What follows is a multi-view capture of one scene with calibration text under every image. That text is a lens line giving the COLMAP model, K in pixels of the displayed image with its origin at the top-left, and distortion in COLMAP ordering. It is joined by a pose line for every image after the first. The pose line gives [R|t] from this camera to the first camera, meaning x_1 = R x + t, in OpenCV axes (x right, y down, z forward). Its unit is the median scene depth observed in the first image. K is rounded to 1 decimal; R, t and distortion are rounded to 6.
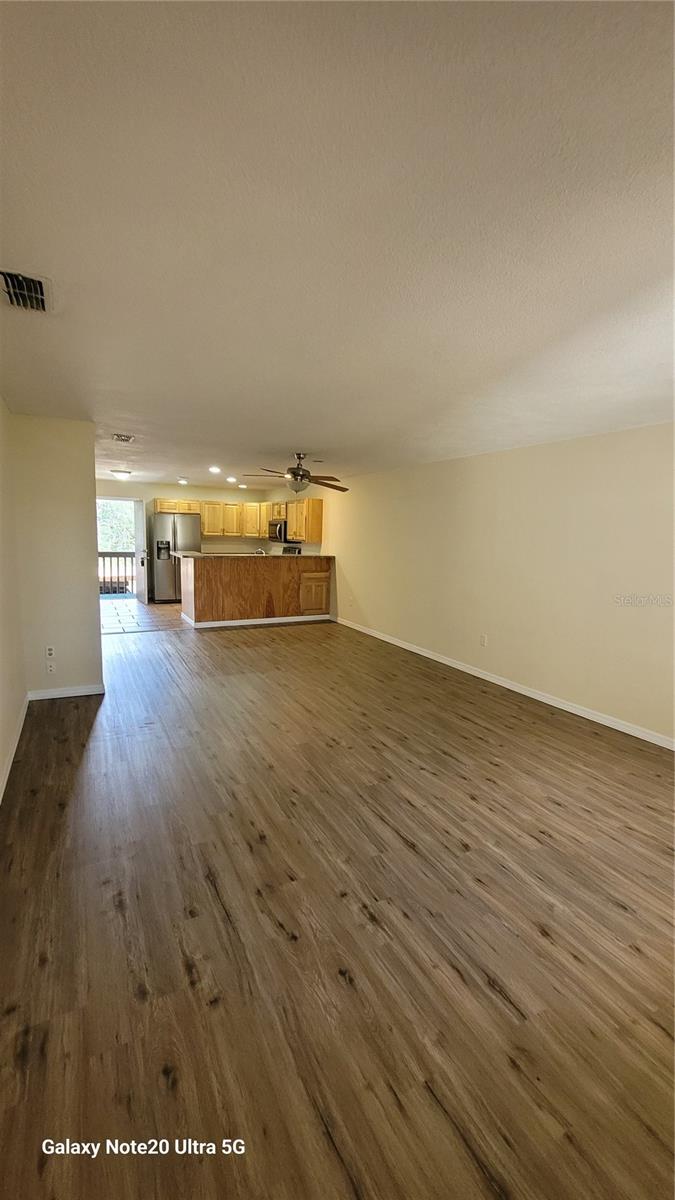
lens RADIAL K [[484.9, 0, 337.5], [0, 484.9, 600.0], [0, 0, 1]] dist [-0.000834, -0.000058]
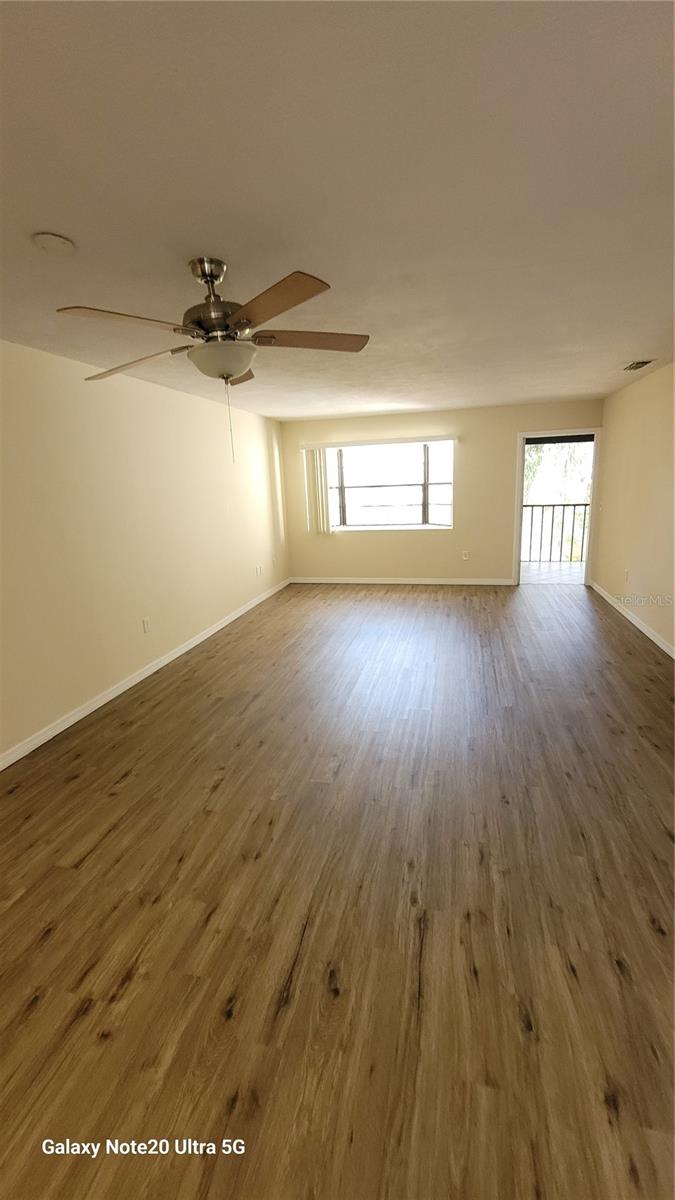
lens RADIAL K [[484.9, 0, 337.5], [0, 484.9, 600.0], [0, 0, 1]] dist [-0.000834, -0.000058]
pose [[-0.743393, -0.141758, 0.653660, -0.468441], [0.131931, 0.927005, 0.351079, -0.203198], [-0.655715, 0.347228, -0.670426, 1.481028]]
